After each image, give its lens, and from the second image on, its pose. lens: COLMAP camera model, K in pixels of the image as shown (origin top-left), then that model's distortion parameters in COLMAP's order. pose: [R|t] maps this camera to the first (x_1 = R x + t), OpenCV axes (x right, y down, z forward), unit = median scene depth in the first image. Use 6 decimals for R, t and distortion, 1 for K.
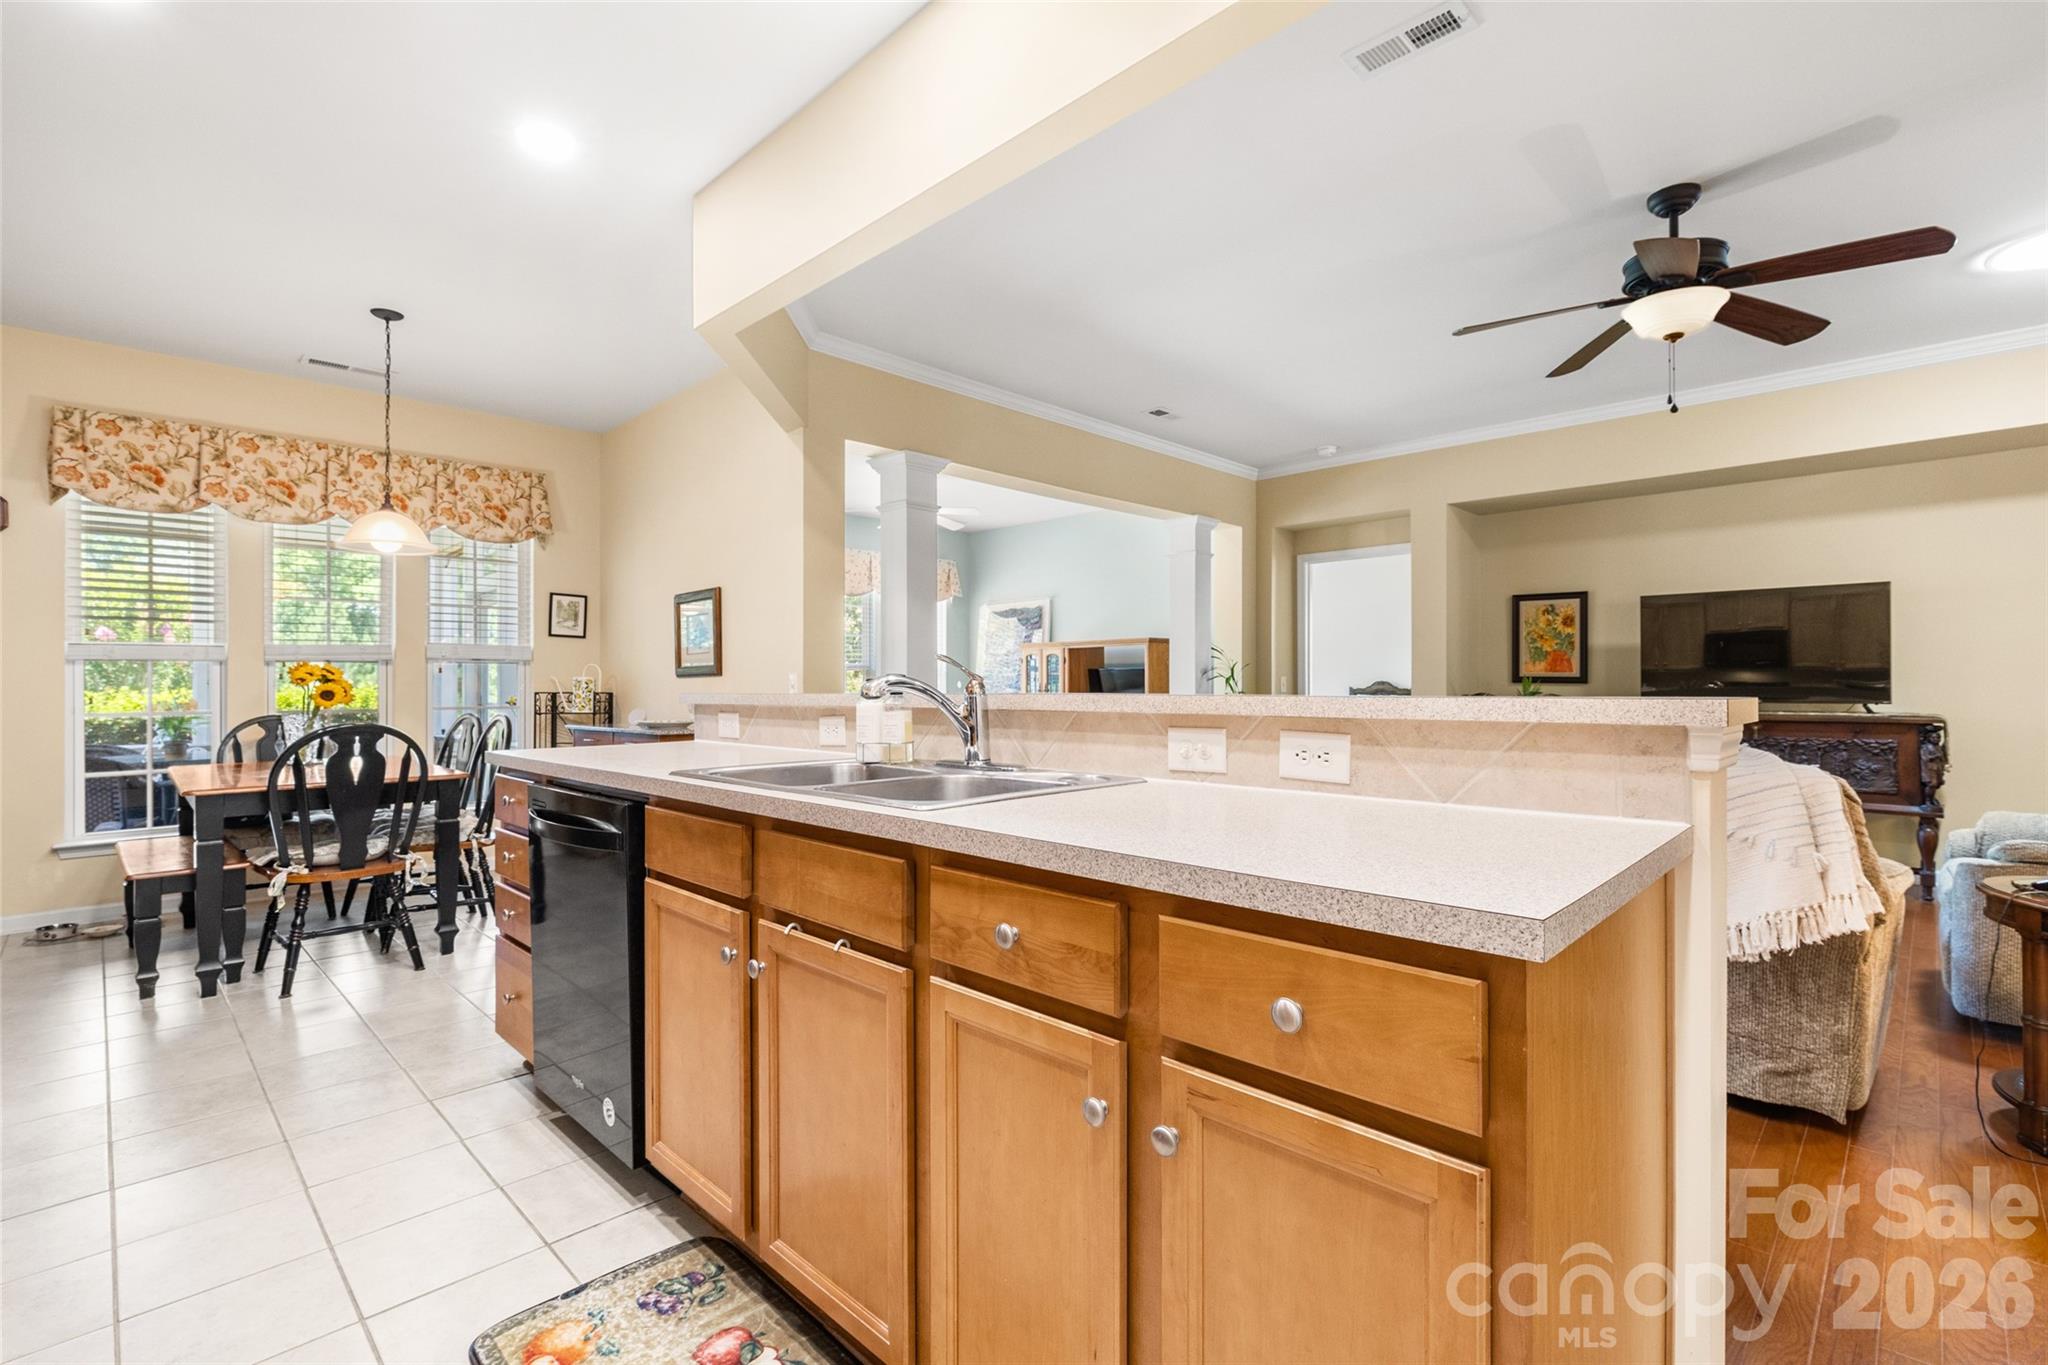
lens RADIAL K [[922.7, 0, 1014.5], [0, 922.7, 682.1], [0, 0, 1]] dist [-0.005225, 0.001093]
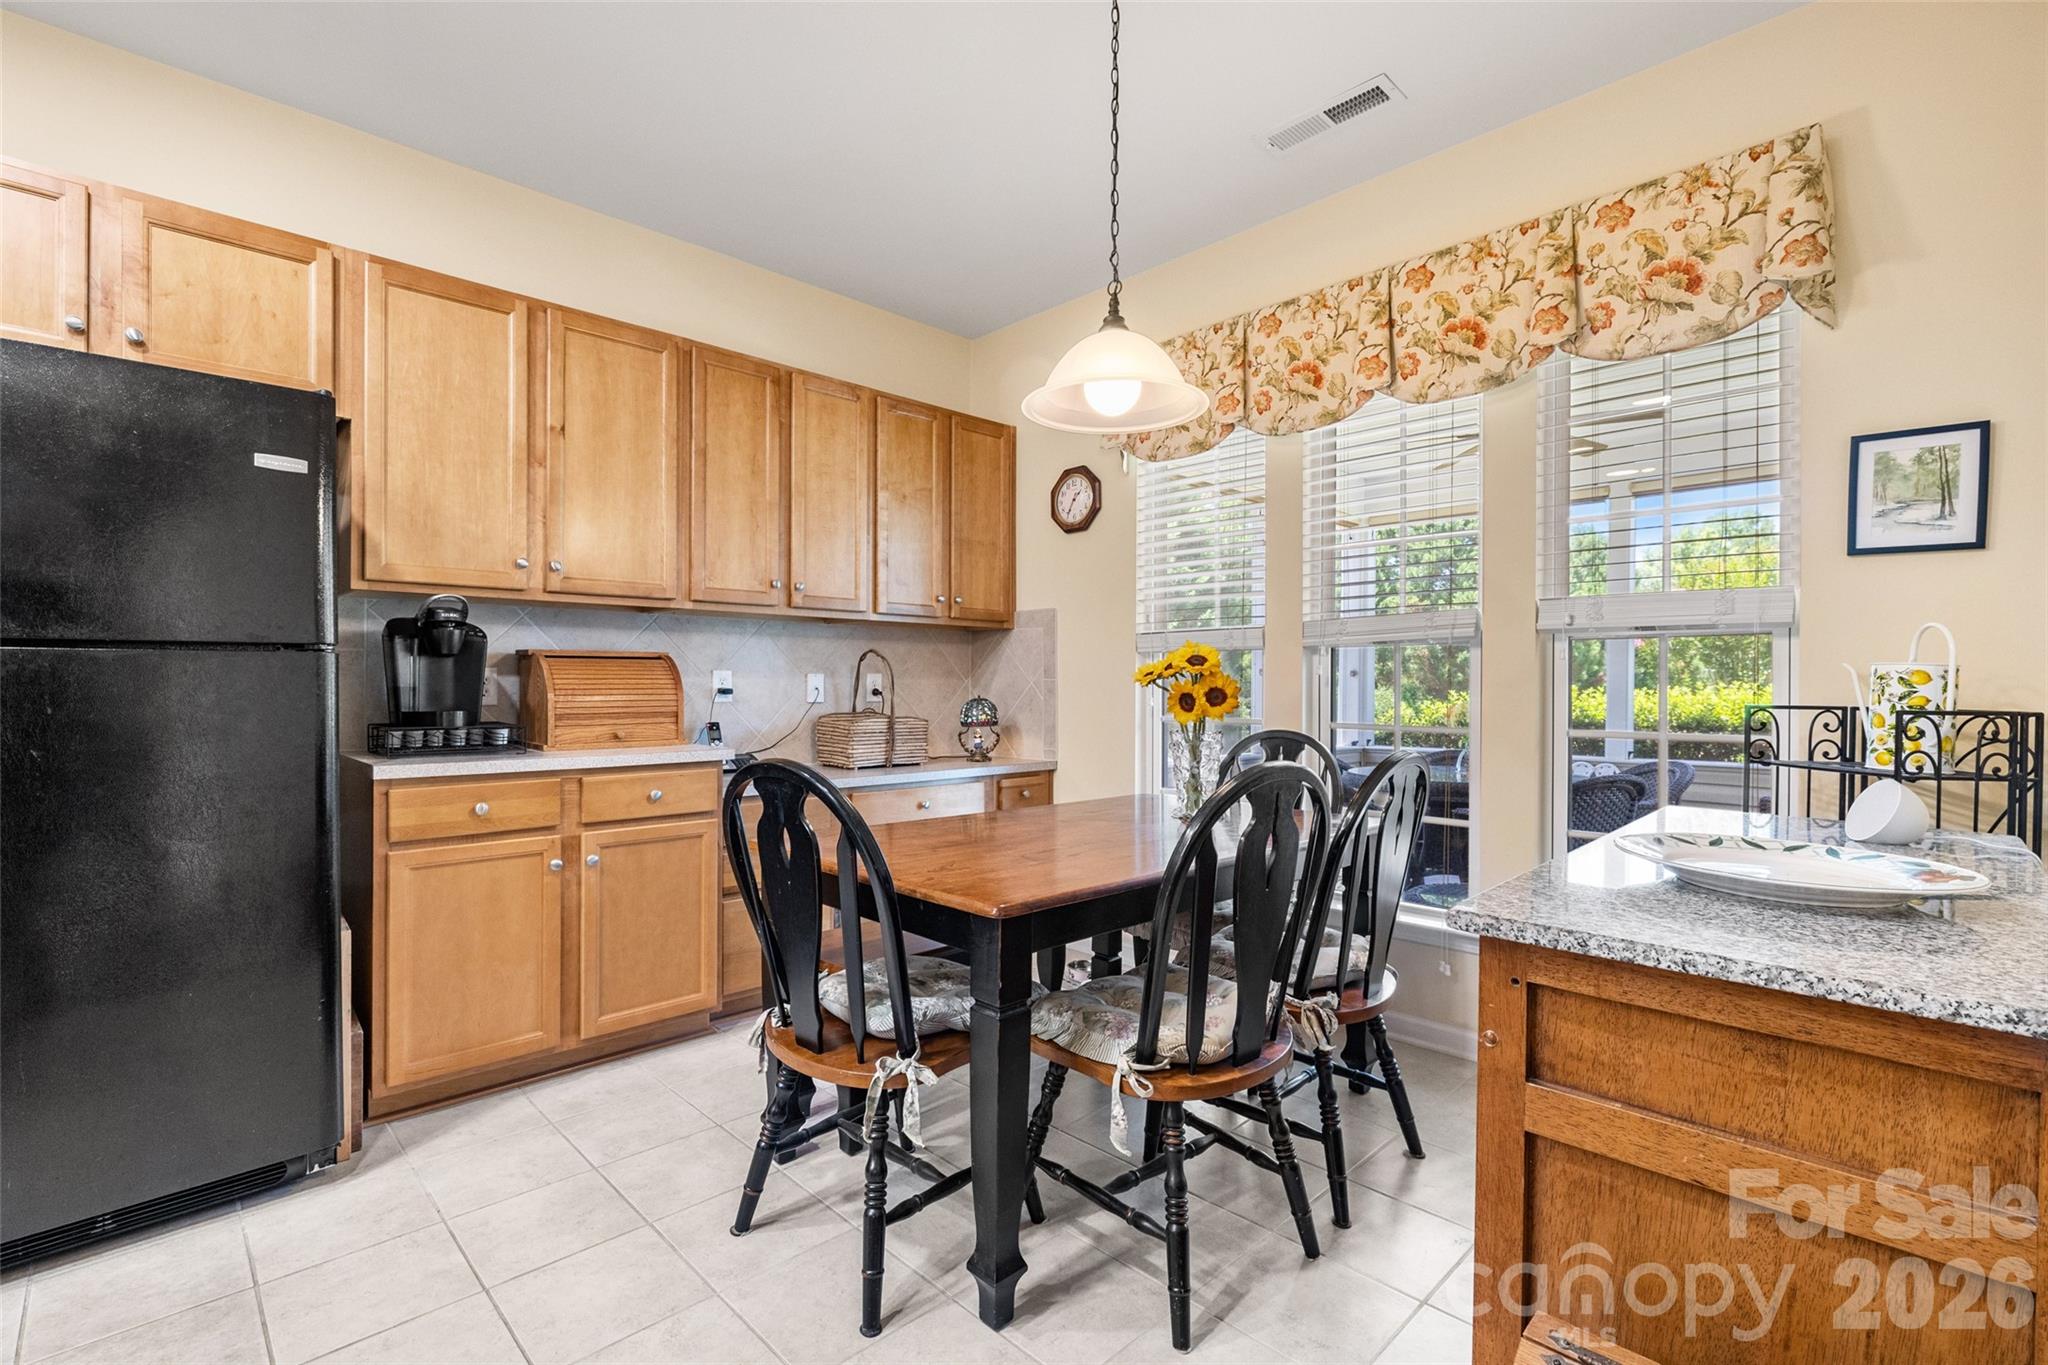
lens RADIAL K [[922.7, 0, 1014.5], [0, 922.7, 682.1], [0, 0, 1]] dist [-0.005225, 0.001093]
pose [[-0.016185, 0.002291, -0.999866, -0.165658], [-0.000621, 0.999997, 0.002301, 0.001013], [0.999869, 0.000658, -0.016183, 0.866076]]
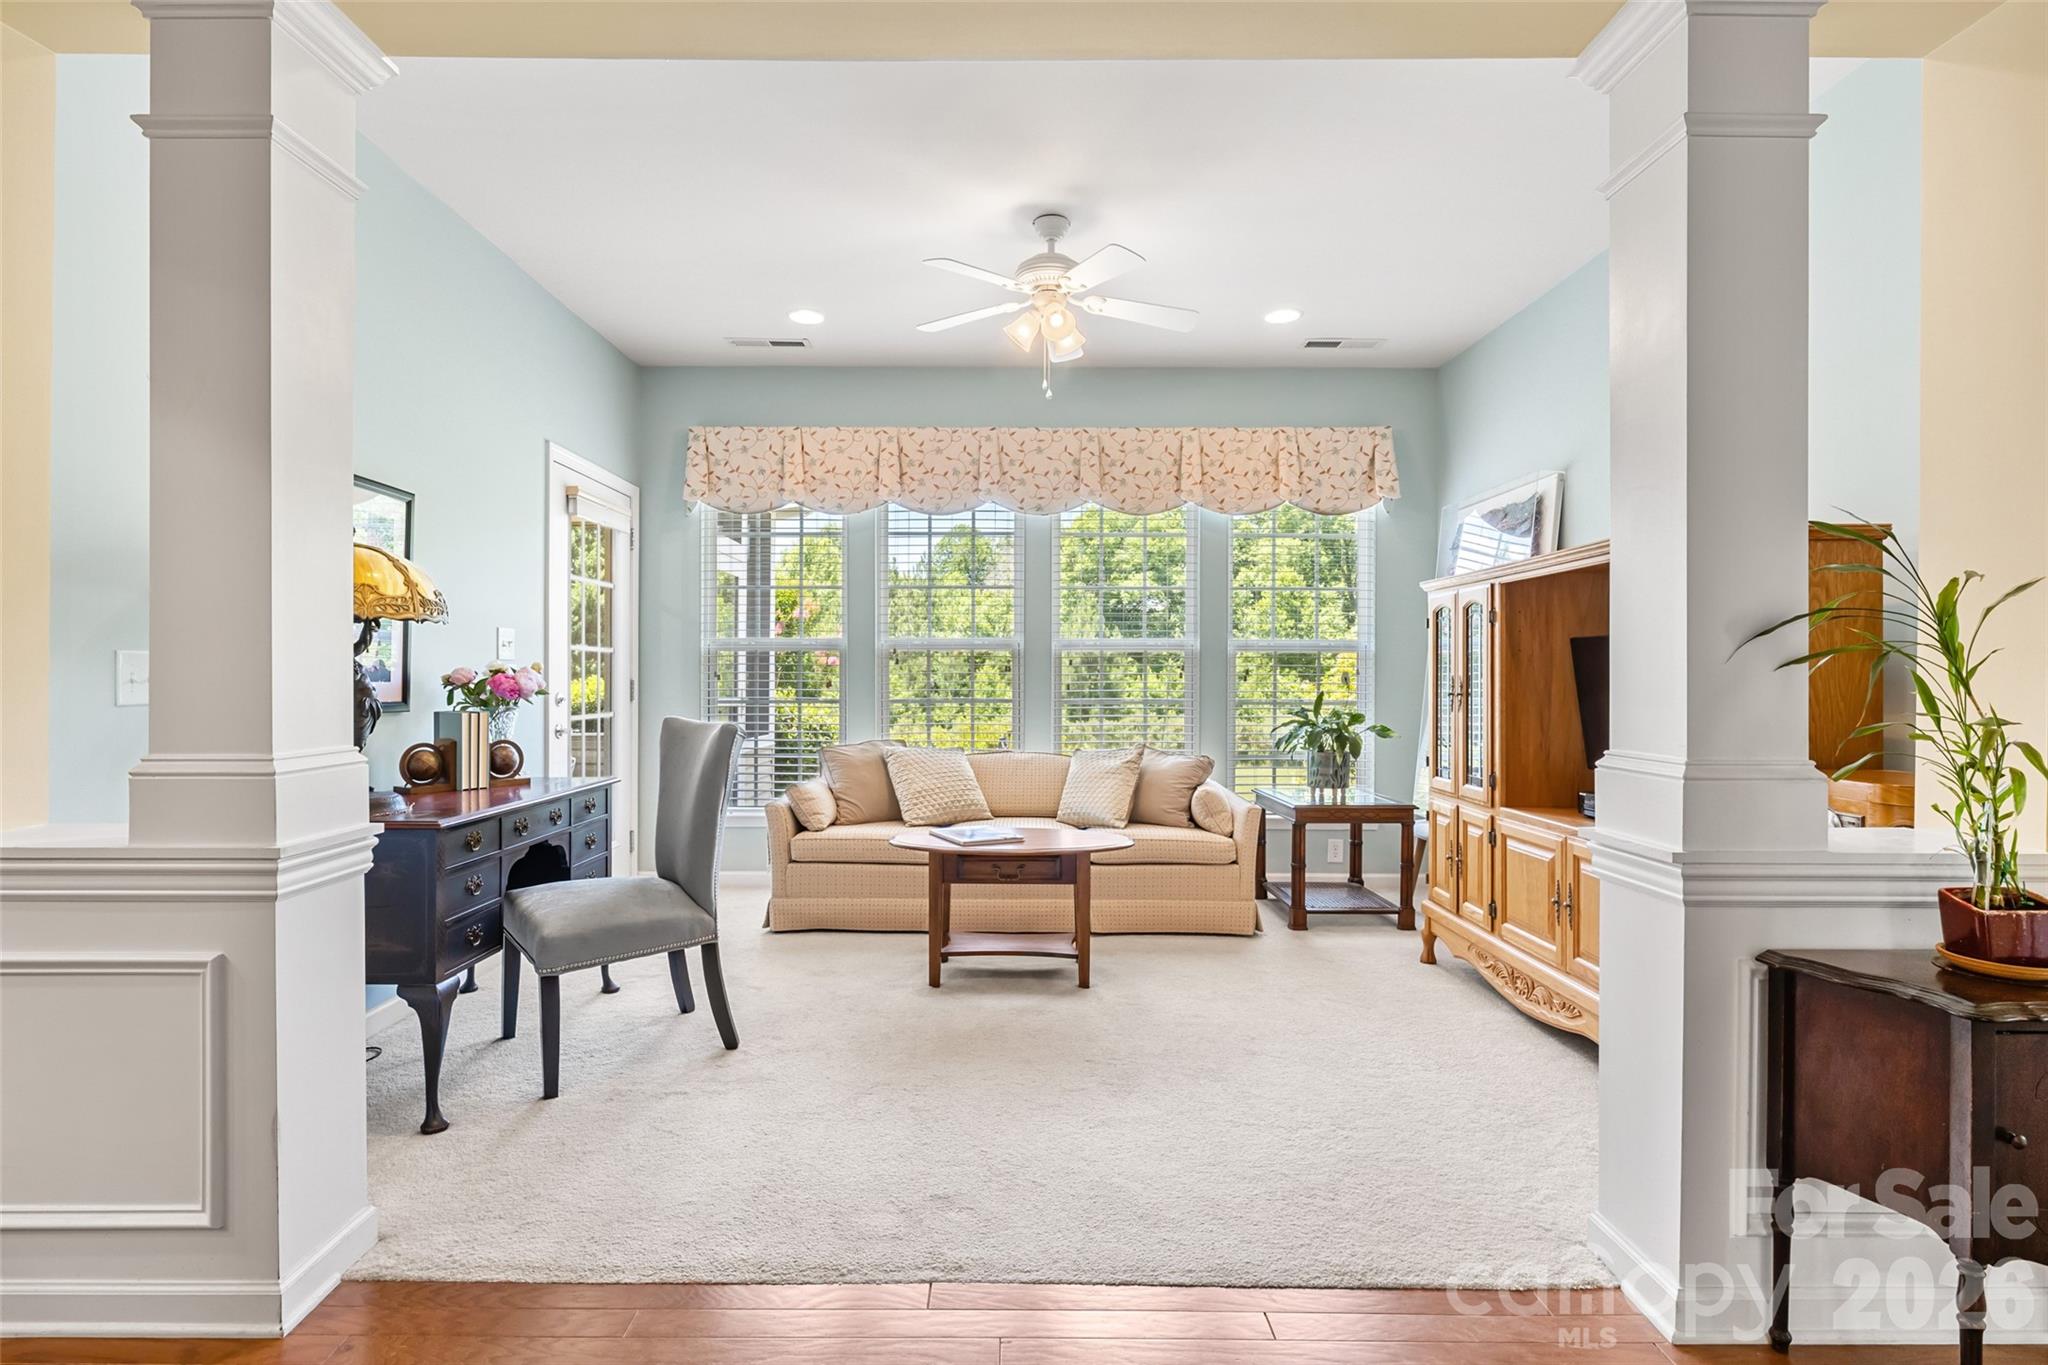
lens RADIAL K [[1015.8, 0, 1015.0], [0, 1015.8, 679.2], [0, 0, 1]] dist [-0.013342, 0.000200]
pose [[0.710615, 0.006945, -0.703547, 0.371059], [-0.003311, 0.999973, 0.006528, 0.000706], [0.703574, -0.002310, 0.710619, 1.023416]]
